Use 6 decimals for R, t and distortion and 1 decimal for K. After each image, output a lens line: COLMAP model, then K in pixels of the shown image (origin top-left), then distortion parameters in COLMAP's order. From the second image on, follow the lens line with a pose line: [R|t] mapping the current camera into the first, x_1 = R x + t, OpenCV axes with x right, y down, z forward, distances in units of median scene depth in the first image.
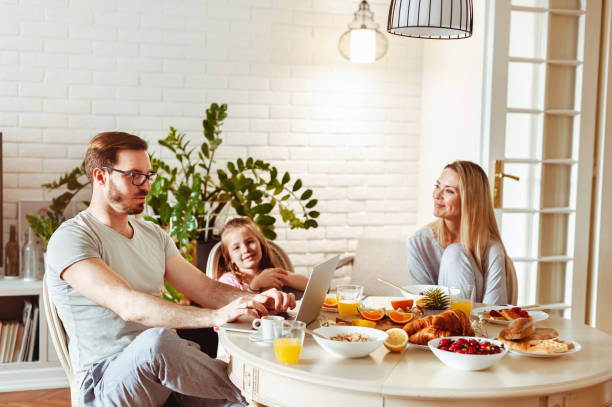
lens RADIAL K [[890.5, 0, 303.4], [0, 890.5, 205.2], [0, 0, 1]] dist [0.006527, 0.095099]
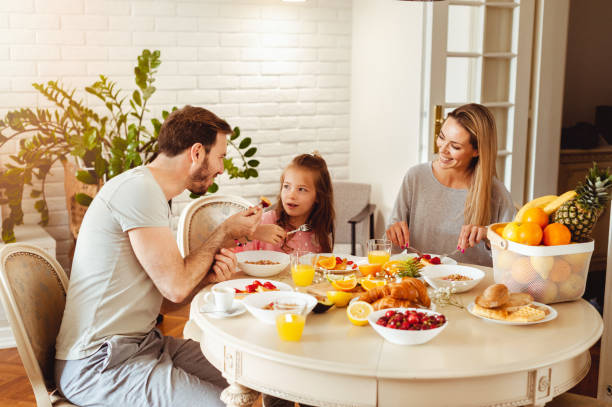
lens RADIAL K [[890.5, 0, 303.4], [0, 890.5, 205.2], [0, 0, 1]] dist [0.006527, 0.095099]
pose [[0.993414, -0.030806, 0.110363, -0.043028], [0.020857, 0.995706, 0.090195, -0.030919], [-0.112667, -0.087299, 0.989790, 0.020640]]
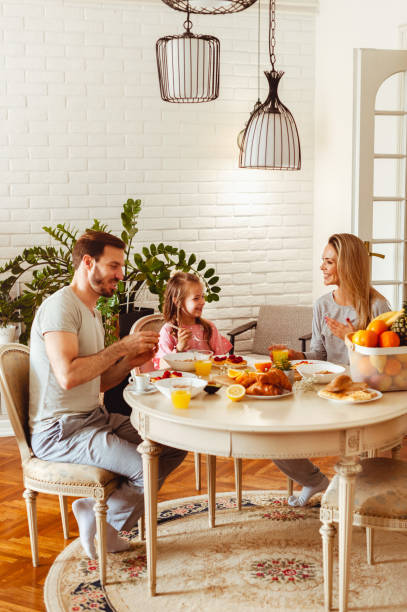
lens RADIAL K [[890.5, 0, 206.0], [0, 890.5, 306.6], [0, 0, 1]] dist [0.006527, 0.095099]
pose [[0.998558, -0.023324, -0.048347, 0.056411], [0.025889, 0.998253, 0.053119, -0.030740], [0.047024, -0.054294, 0.997417, -0.198934]]
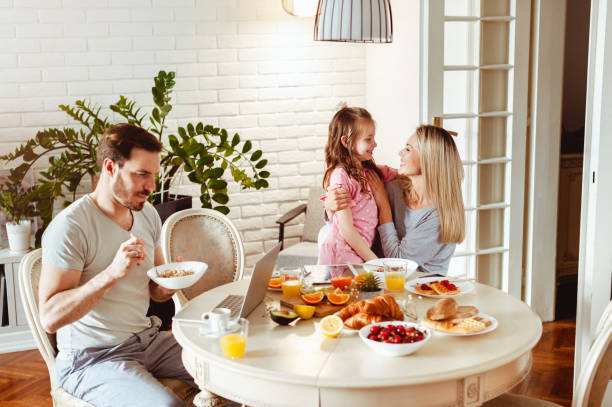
lens RADIAL K [[890.5, 0, 303.4], [0, 890.5, 205.2], [0, 0, 1]] dist [0.006527, 0.095099]
pose [[0.998240, -0.046644, 0.036624, 0.017806], [0.042673, 0.993808, 0.102585, -0.058932], [-0.041182, -0.100842, 0.994050, -0.043862]]
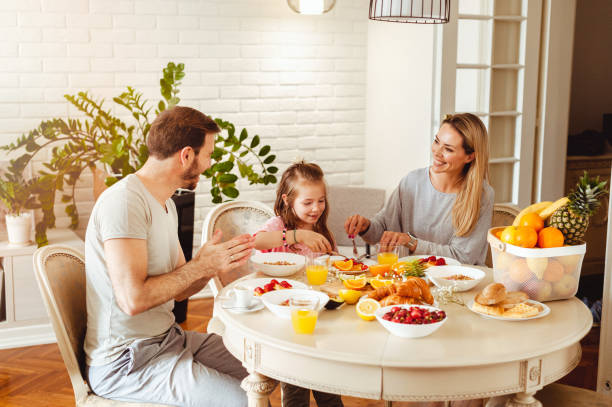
lens RADIAL K [[890.5, 0, 303.4], [0, 890.5, 205.2], [0, 0, 1]] dist [0.006527, 0.095099]
pose [[0.995703, -0.029922, 0.087640, -0.043902], [0.022381, 0.996061, 0.085794, -0.036538], [-0.089862, -0.083464, 0.992451, -0.028998]]
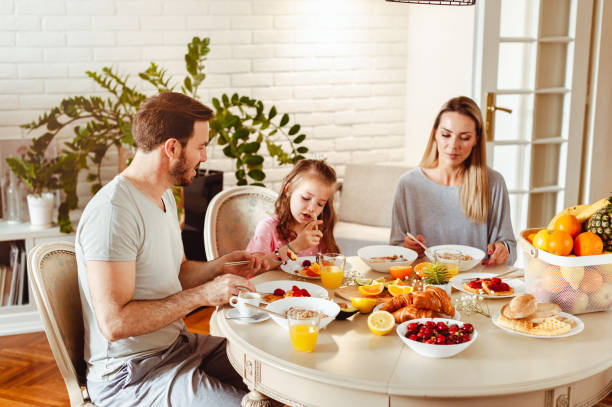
lens RADIAL K [[890.5, 0, 303.4], [0, 890.5, 205.2], [0, 0, 1]] dist [0.006527, 0.095099]
pose [[0.999442, -0.024905, 0.022269, -0.010250], [0.021813, 0.991316, 0.129676, -0.056533], [-0.025305, -0.129118, 0.991306, 0.021150]]
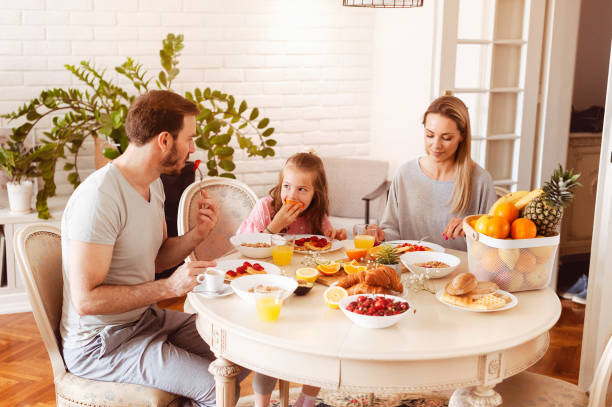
lens RADIAL K [[890.5, 0, 303.4], [0, 890.5, 205.2], [0, 0, 1]] dist [0.006527, 0.095099]
pose [[0.998546, -0.013803, 0.052115, -0.005219], [0.006670, 0.990871, 0.134647, -0.056608], [-0.053498, -0.134104, 0.989522, -0.032915]]
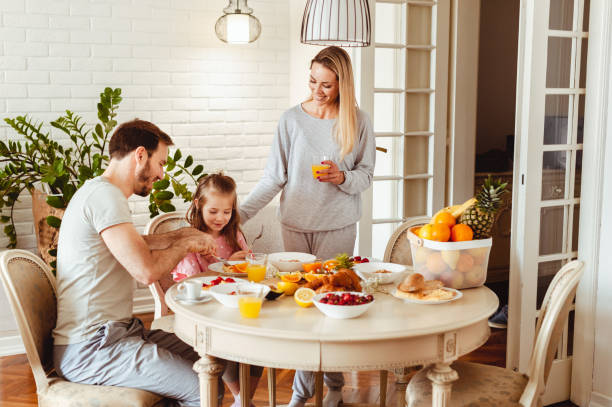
lens RADIAL K [[890.5, 0, 303.4], [0, 890.5, 205.2], [0, 0, 1]] dist [0.006527, 0.095099]
pose [[0.982485, -0.041414, 0.181679, -0.069830], [0.032765, 0.998194, 0.050354, -0.019646], [-0.183437, -0.043519, 0.982068, -0.101233]]
